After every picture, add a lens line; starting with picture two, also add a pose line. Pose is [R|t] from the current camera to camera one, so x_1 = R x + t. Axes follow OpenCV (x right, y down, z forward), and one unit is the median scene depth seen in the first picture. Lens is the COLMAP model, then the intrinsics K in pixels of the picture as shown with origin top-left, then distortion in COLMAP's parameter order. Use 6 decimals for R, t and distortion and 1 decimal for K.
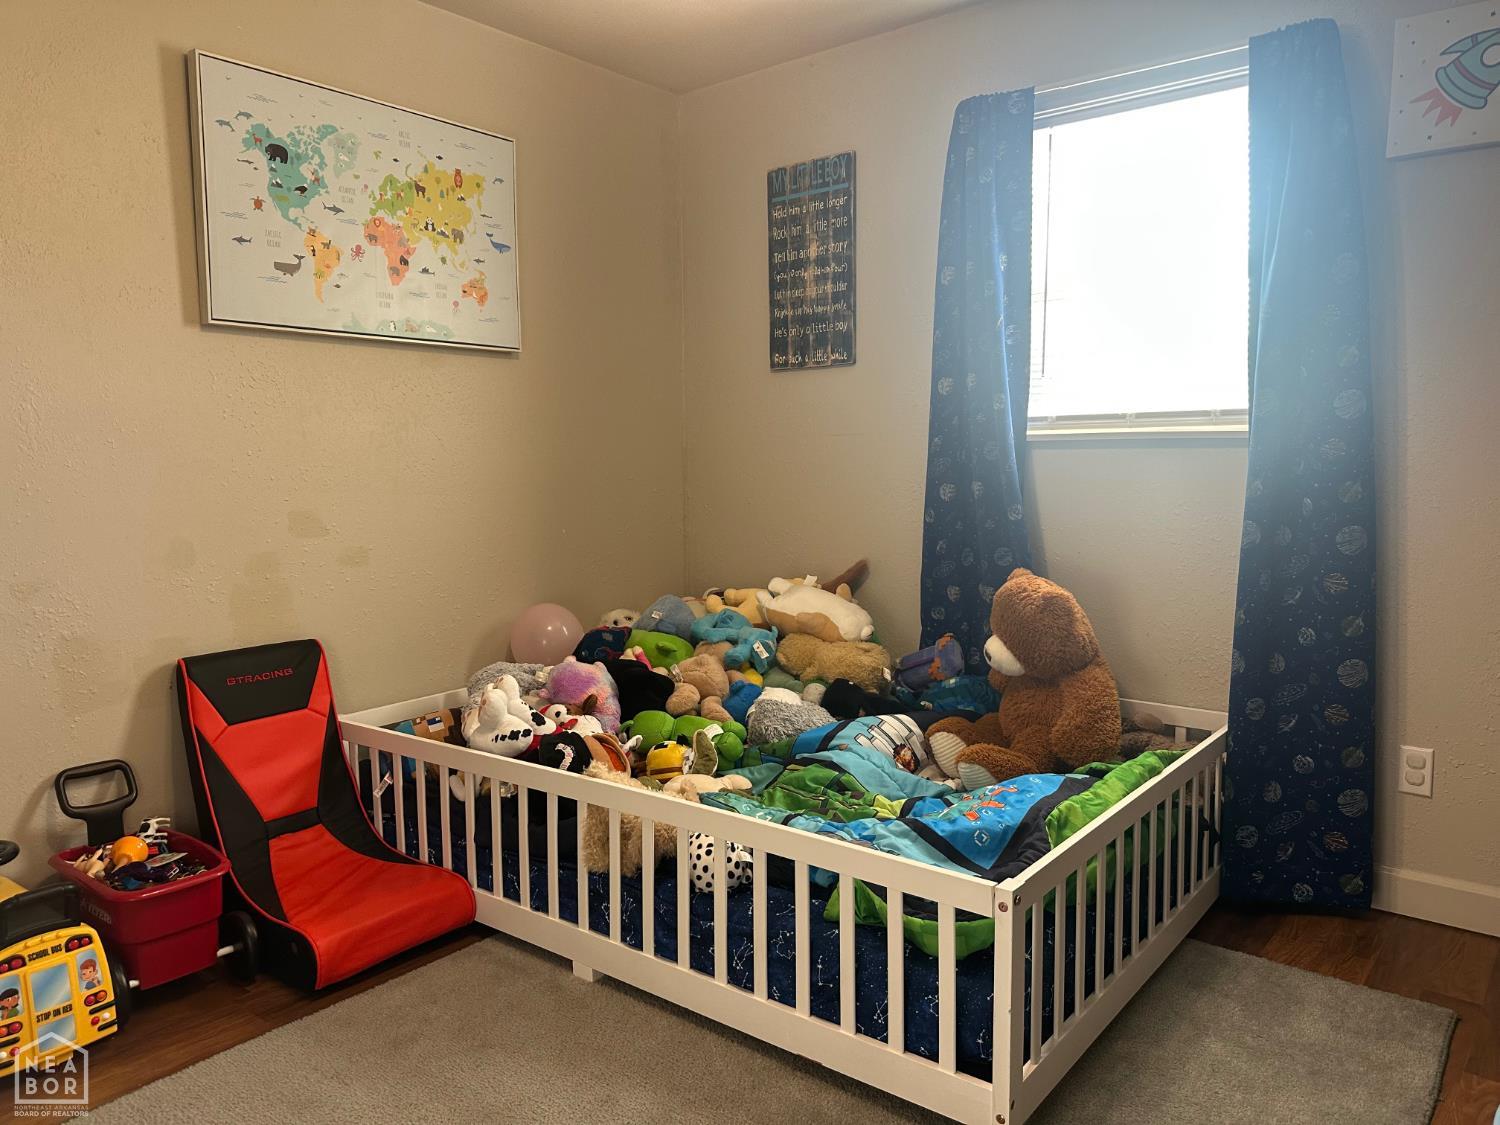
lens RADIAL K [[1044.9, 0, 750.0], [0, 1044.9, 562.5], [0, 0, 1]] dist [0.149689, -0.201404]
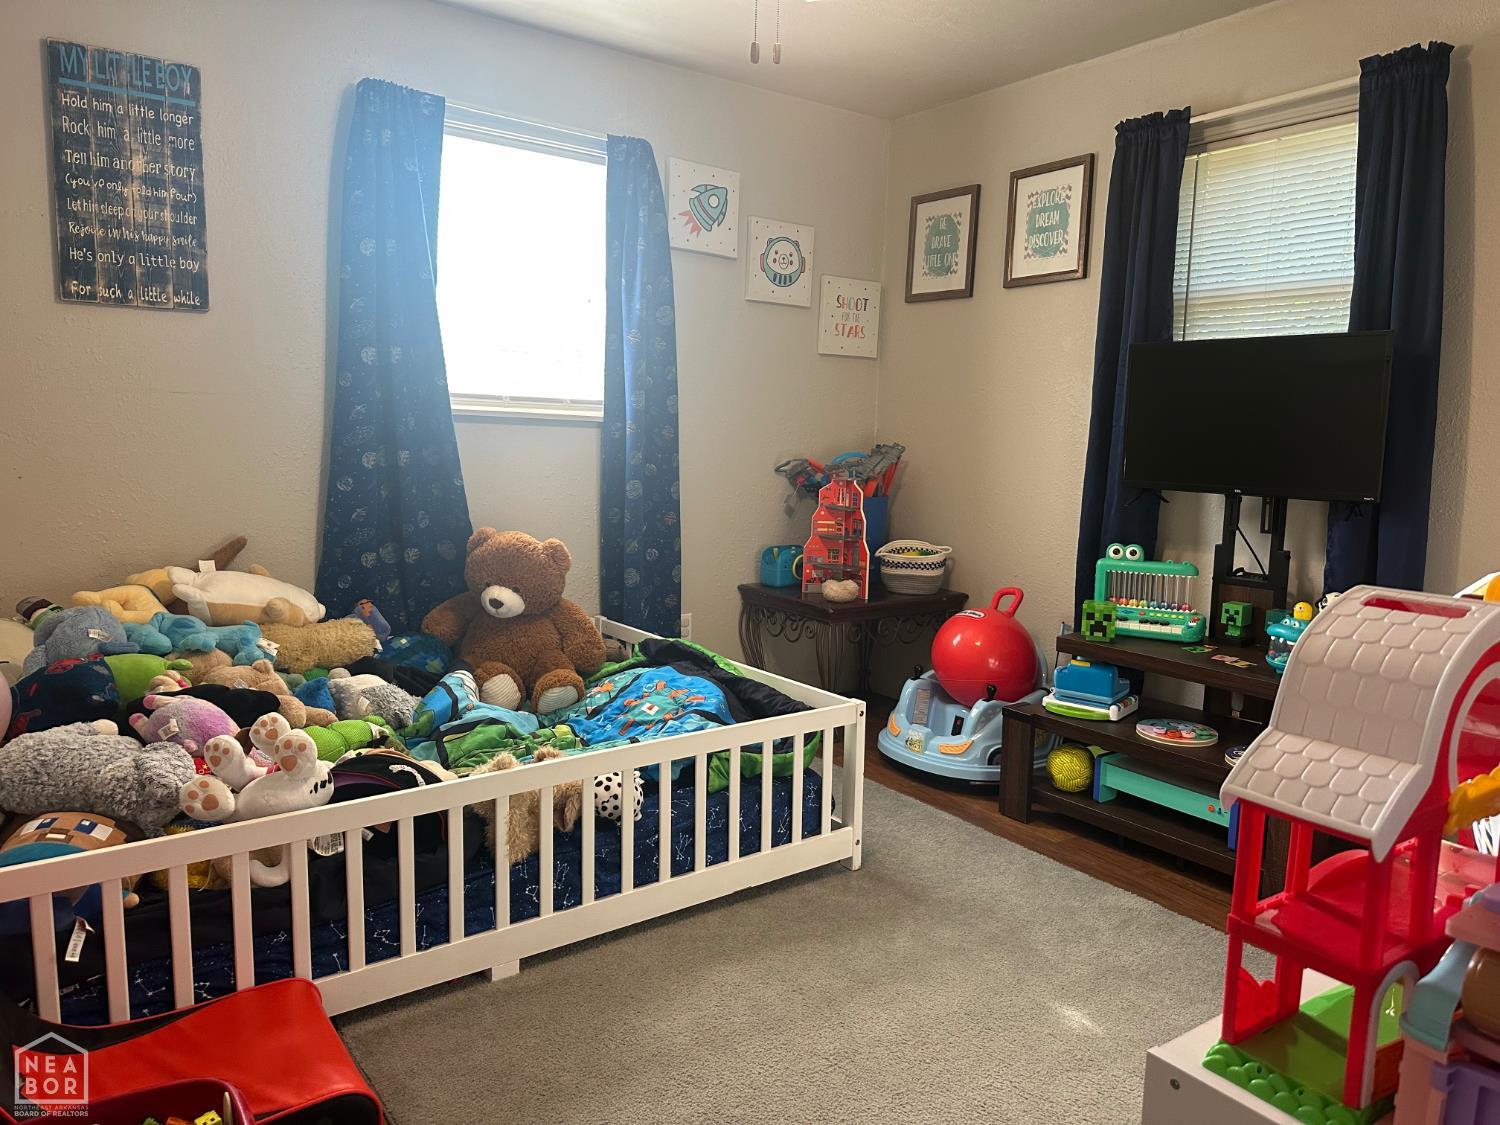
lens RADIAL K [[1051.0, 0, 753.3], [0, 1051.0, 567.3], [0, 0, 1]] dist [0.046096, -0.063531]
pose [[0.257141, -0.112942, 0.959751, -0.733011], [0.062842, 0.992999, 0.100018, -0.044480], [-0.964328, 0.034594, 0.262438, 0.390966]]
